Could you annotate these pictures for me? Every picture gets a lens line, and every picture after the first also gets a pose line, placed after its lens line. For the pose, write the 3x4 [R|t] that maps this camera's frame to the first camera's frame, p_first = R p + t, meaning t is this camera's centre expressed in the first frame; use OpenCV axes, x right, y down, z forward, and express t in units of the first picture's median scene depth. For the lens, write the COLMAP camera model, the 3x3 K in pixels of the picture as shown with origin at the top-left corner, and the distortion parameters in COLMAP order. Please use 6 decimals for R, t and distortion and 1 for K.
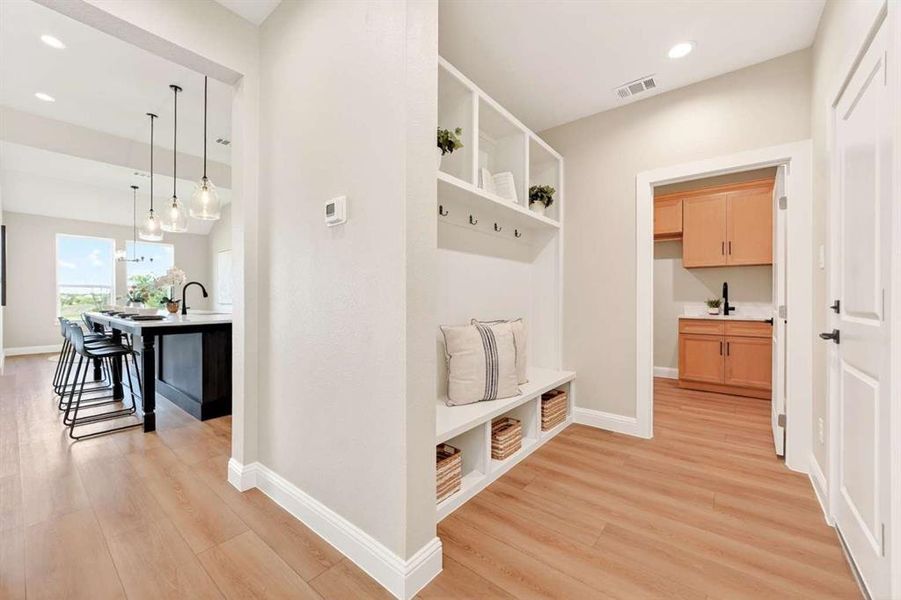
lens RADIAL K [[354.7, 0, 446.1], [0, 354.7, 301.1], [0, 0, 1]] dist [-0.001880, 0.000233]
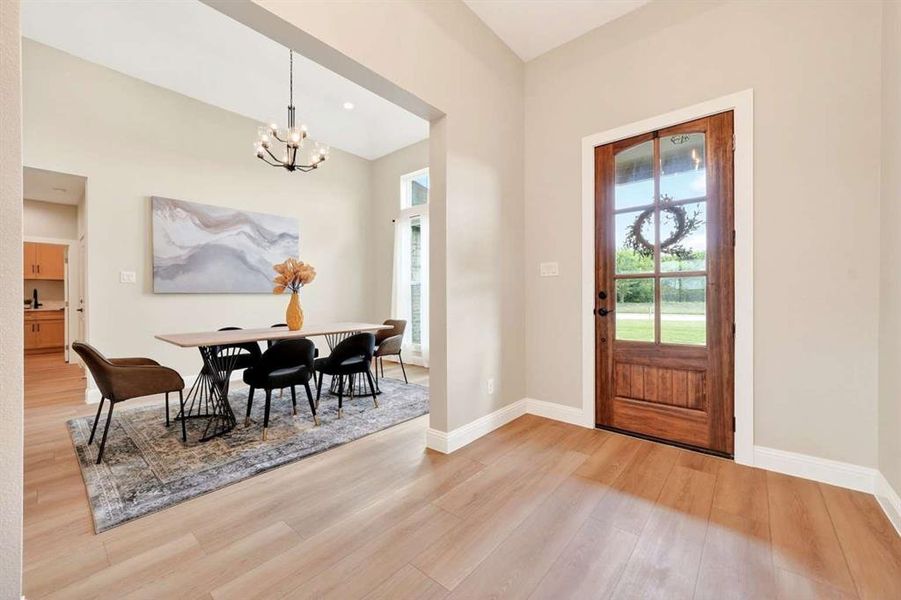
lens RADIAL K [[354.6, 0, 446.6], [0, 354.6, 294.6], [0, 0, 1]] dist [-0.005155, 0.000168]
pose [[0.018485, -0.000387, 0.999829, -0.893228], [0.013758, 0.999905, 0.000133, -0.000391], [-0.999734, 0.013753, 0.018489, -1.036509]]
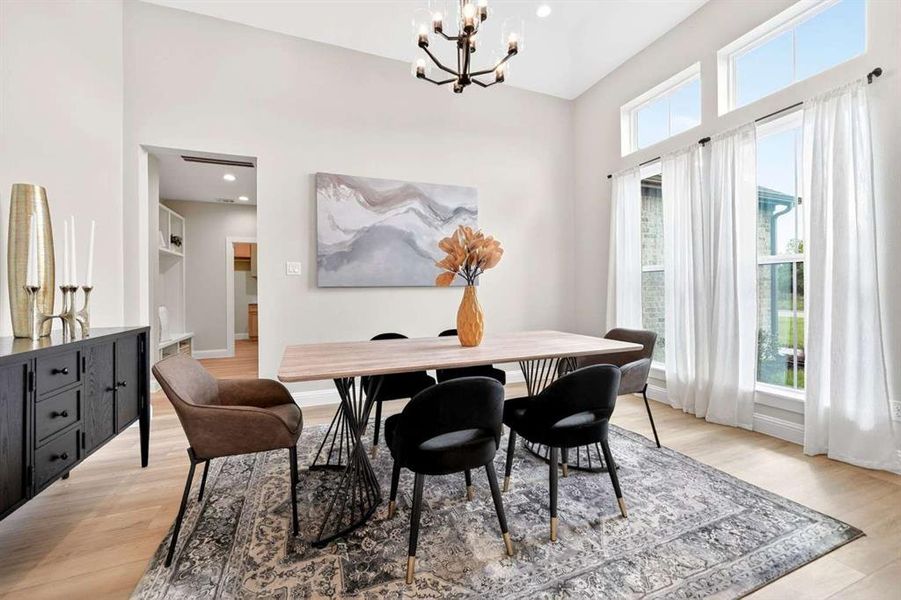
lens RADIAL K [[359.4, 0, 445.8], [0, 359.4, 288.8], [0, 0, 1]] dist [-0.003311, 0.000320]
pose [[0.488924, -0.000542, 0.872326, -0.506024], [0.016445, 0.999828, -0.008596, 0.001333], [-0.872171, 0.018548, 0.488849, -0.874255]]
